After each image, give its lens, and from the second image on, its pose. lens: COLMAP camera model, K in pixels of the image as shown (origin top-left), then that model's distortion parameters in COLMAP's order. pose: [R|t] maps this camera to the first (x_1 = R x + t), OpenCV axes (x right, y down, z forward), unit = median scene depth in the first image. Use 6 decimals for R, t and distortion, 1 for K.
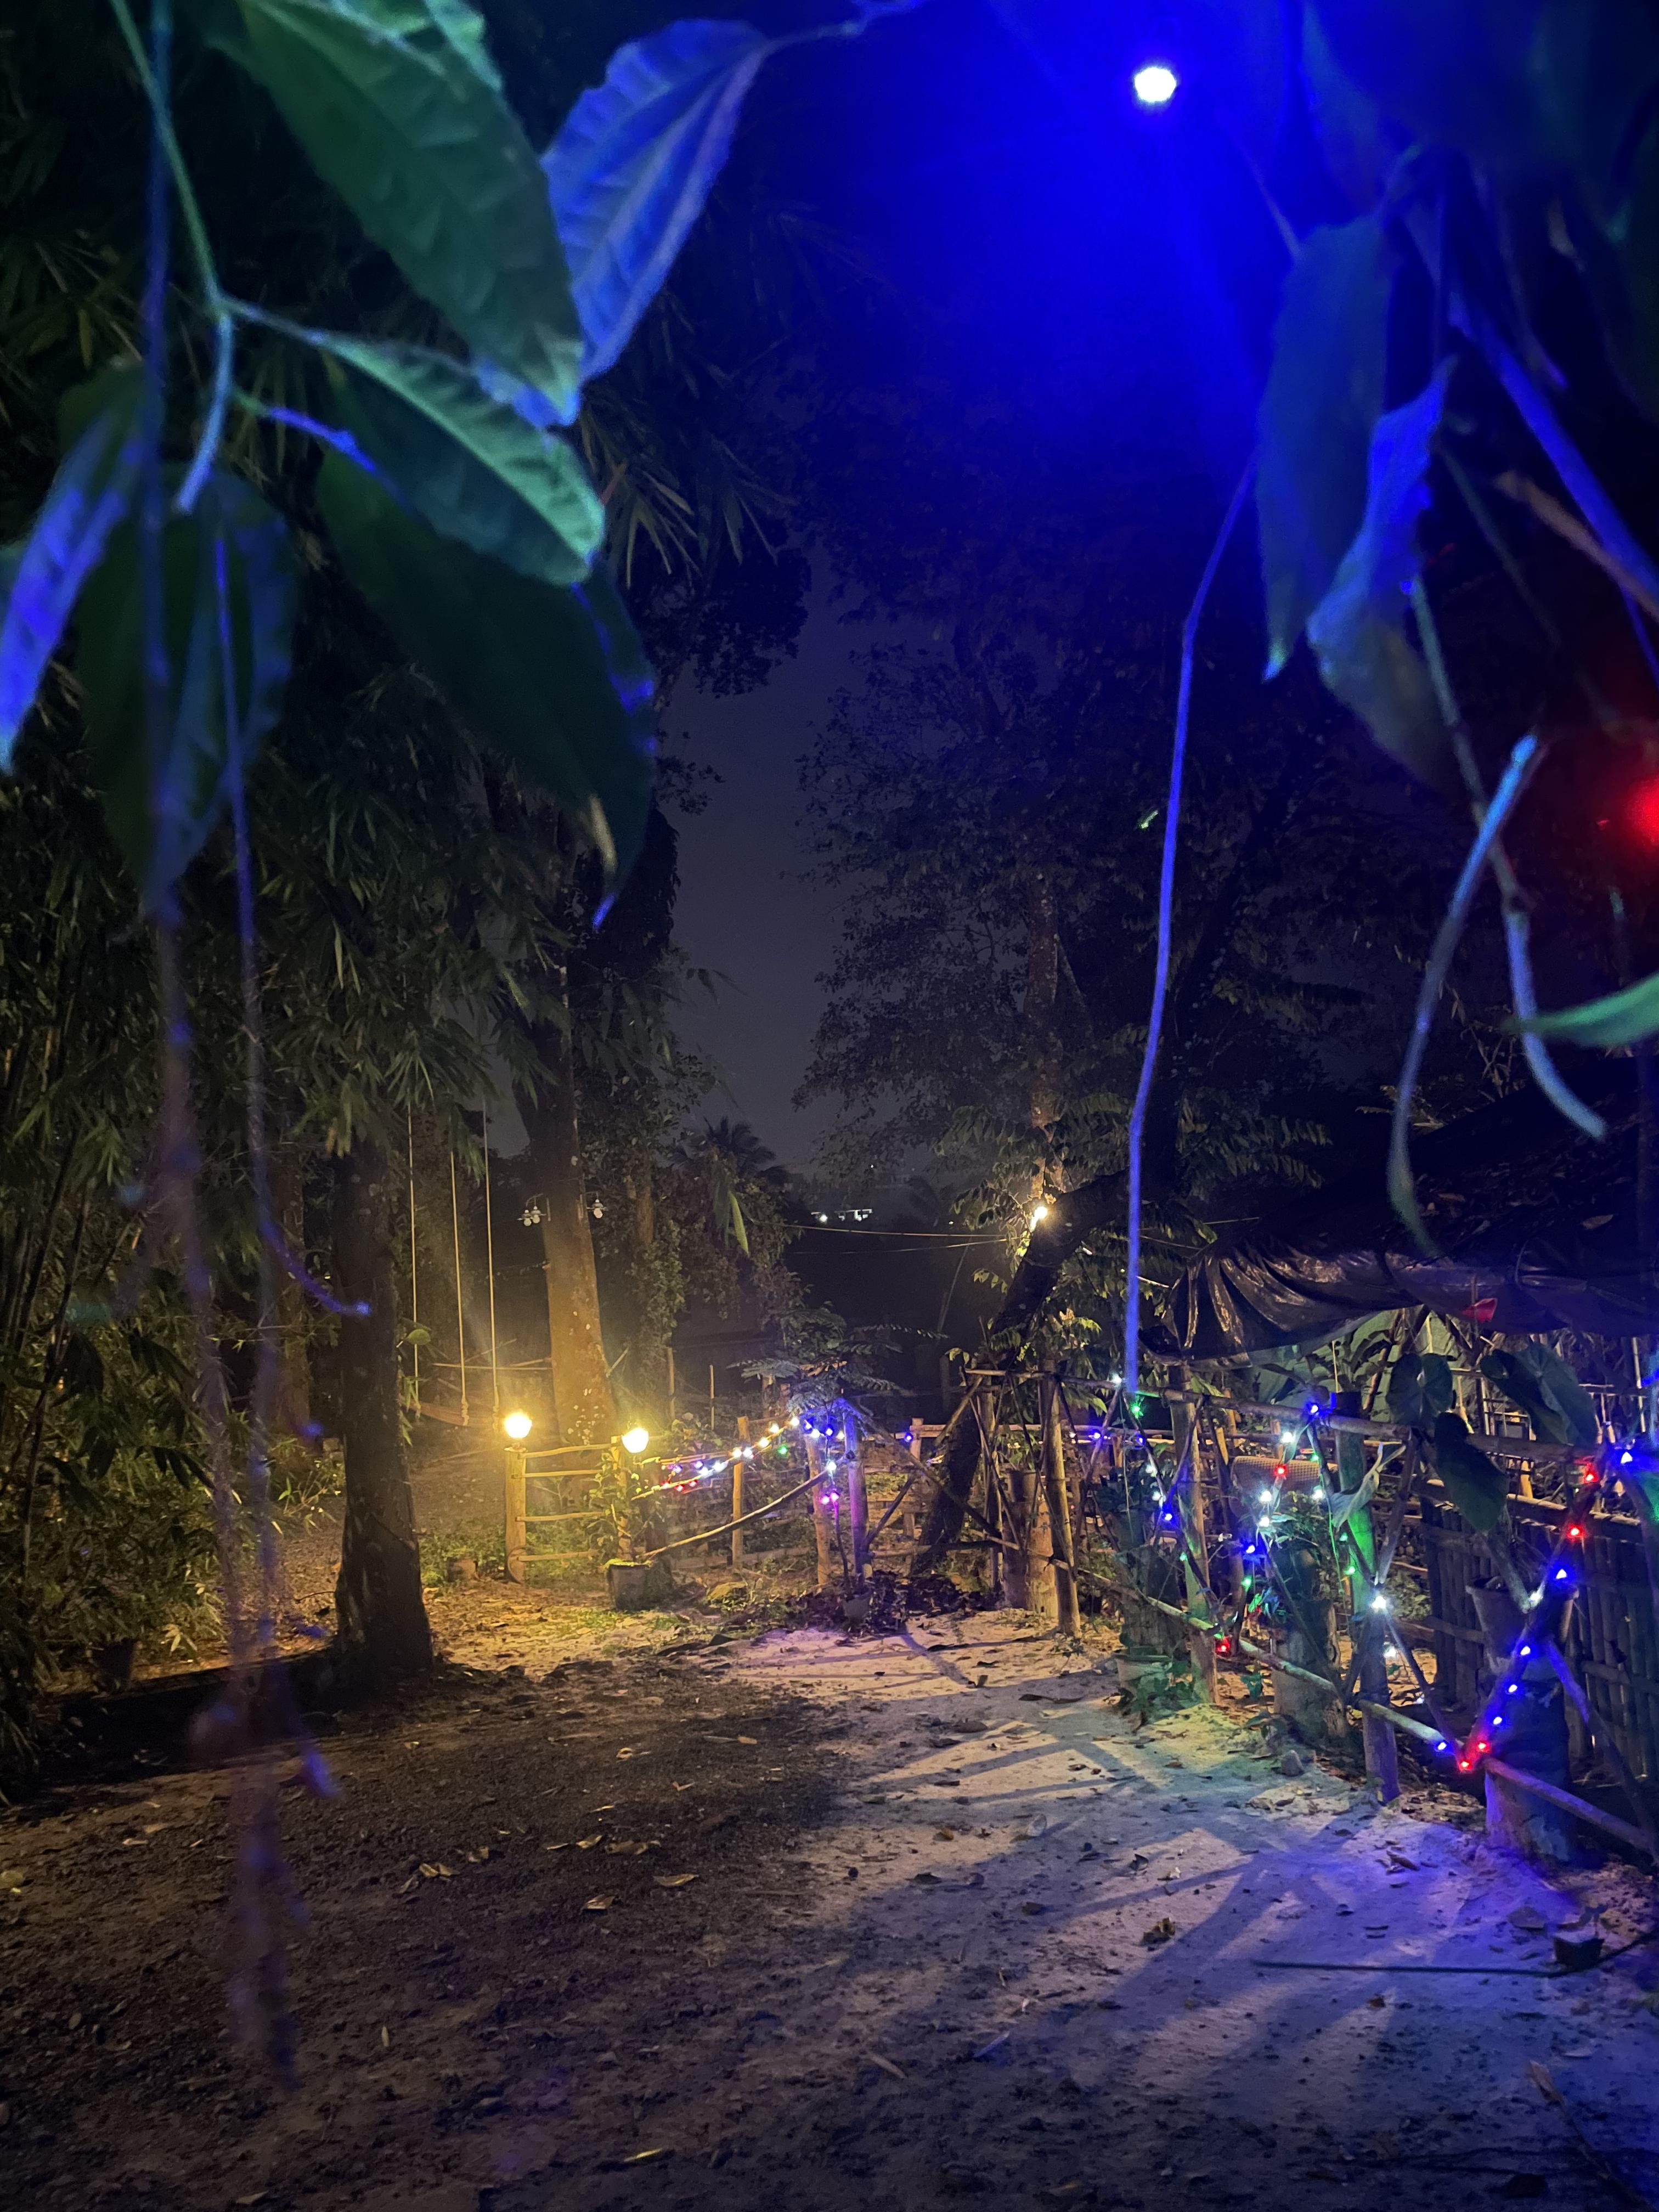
lens RADIAL K [[1684.9, 0, 841.7], [0, 1684.9, 1111.6], [0, 0, 1]] dist [-0.008264, -0.002325]
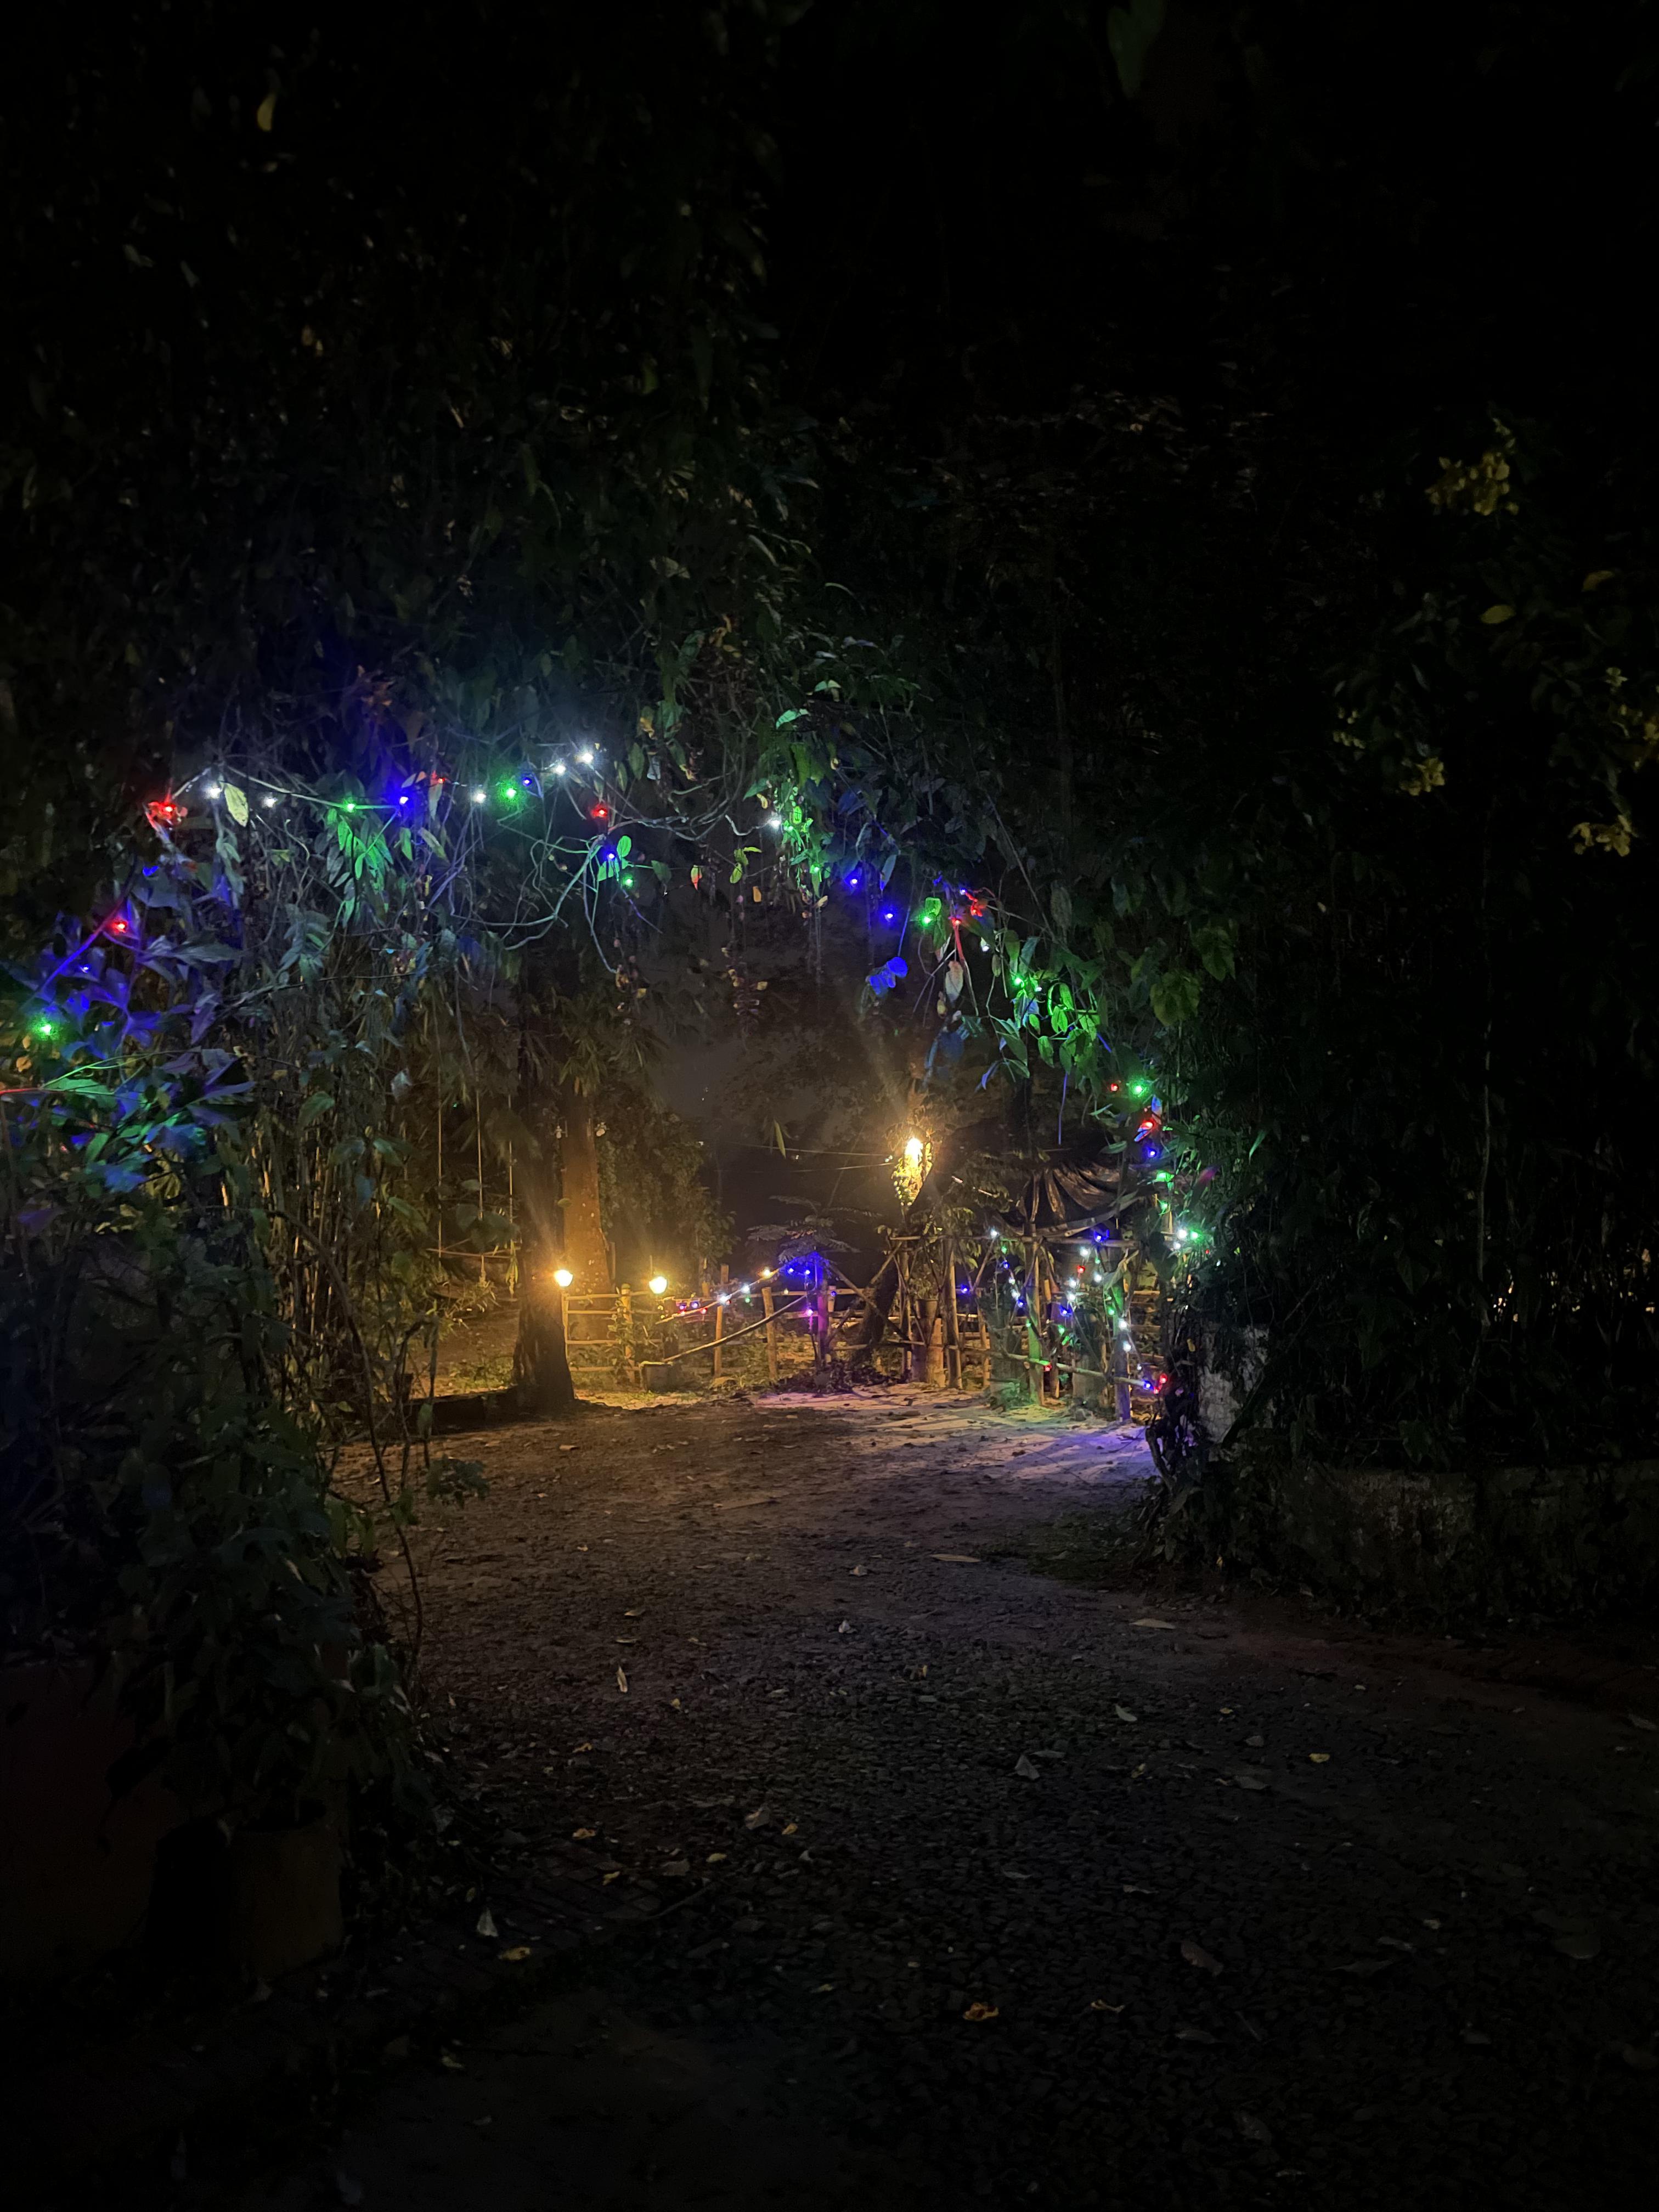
lens RADIAL K [[1684.9, 0, 822.4], [0, 1684.9, 1102.6], [0, 0, 1]] dist [-0.008264, -0.002325]
pose [[0.995337, 0.035555, 0.089662, -0.152057], [-0.038530, 0.998756, 0.031668, -0.023261], [-0.088424, -0.034975, 0.995469, -0.629630]]
